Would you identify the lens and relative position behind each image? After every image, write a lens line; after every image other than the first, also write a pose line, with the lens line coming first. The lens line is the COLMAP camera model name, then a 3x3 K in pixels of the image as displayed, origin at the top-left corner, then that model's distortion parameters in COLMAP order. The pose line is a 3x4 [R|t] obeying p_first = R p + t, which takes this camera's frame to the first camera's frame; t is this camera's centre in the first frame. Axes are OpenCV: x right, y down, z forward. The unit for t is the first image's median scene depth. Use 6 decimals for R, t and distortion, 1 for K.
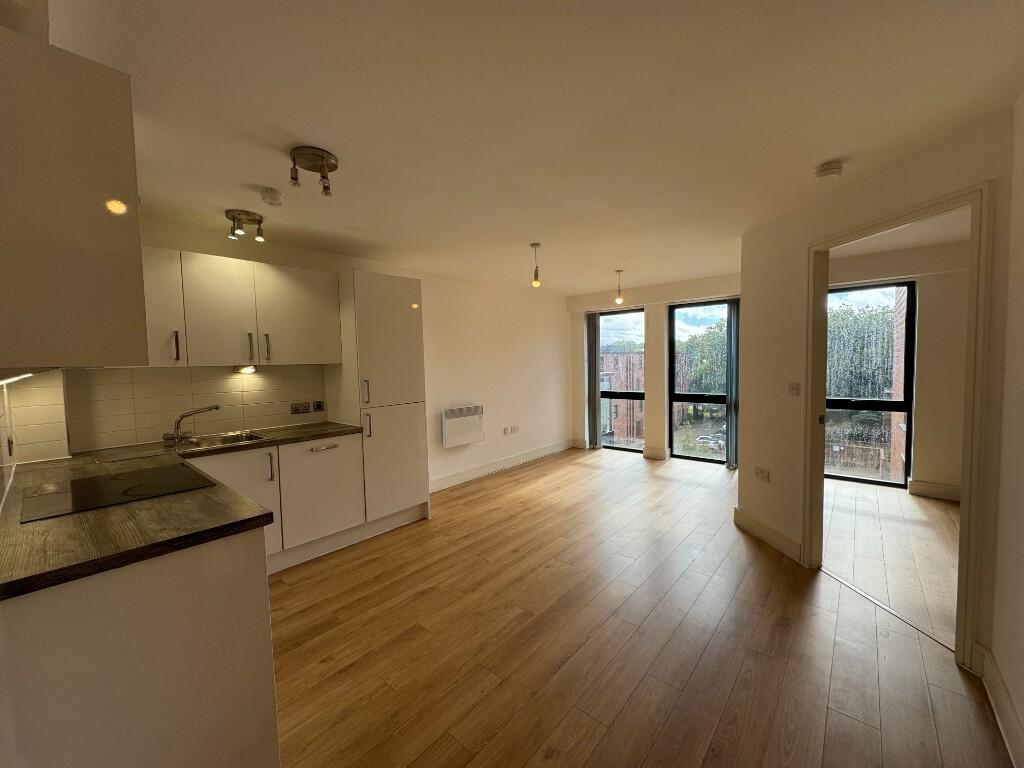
lens RADIAL K [[406.7, 0, 508.1], [0, 406.7, 385.4], [0, 0, 1]] dist [0.000012, -0.000160]
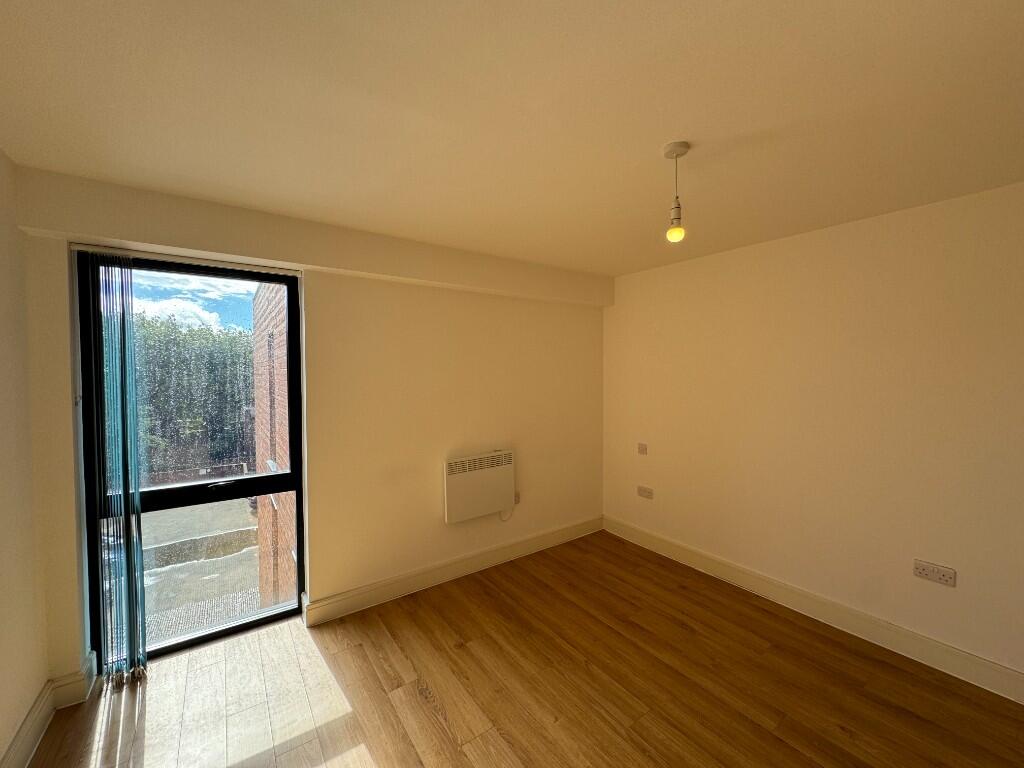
lens RADIAL K [[406.7, 0, 510.2], [0, 406.7, 382.0], [0, 0, 1]] dist [0.000012, -0.000160]
pose [[0.238812, -0.007784, 0.971035, 0.467335], [0.054131, 0.998520, -0.005309, -0.077907], [-0.969556, 0.053831, 0.238880, 0.535747]]
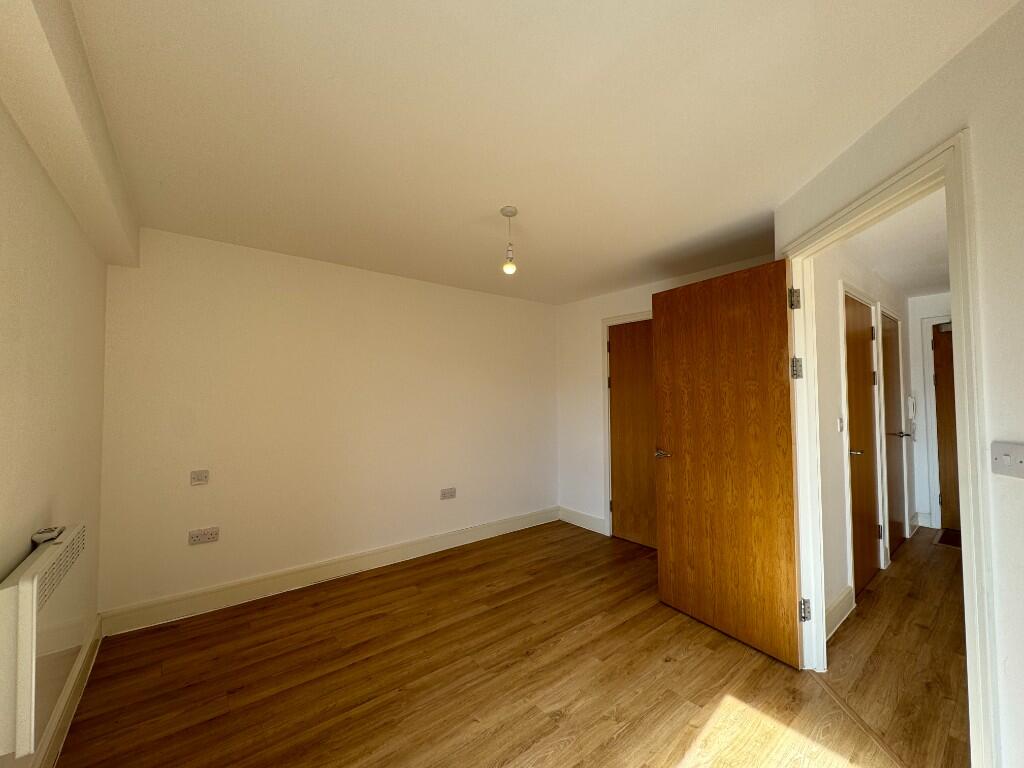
lens RADIAL K [[406.7, 0, 513.3], [0, 406.7, 385.8], [0, 0, 1]] dist [0.000012, -0.000160]
pose [[-0.982697, 0.028749, 0.182977, 0.874088], [0.033280, 0.999210, 0.021742, -0.060909], [-0.182207, 0.027456, -0.982877, 1.150820]]
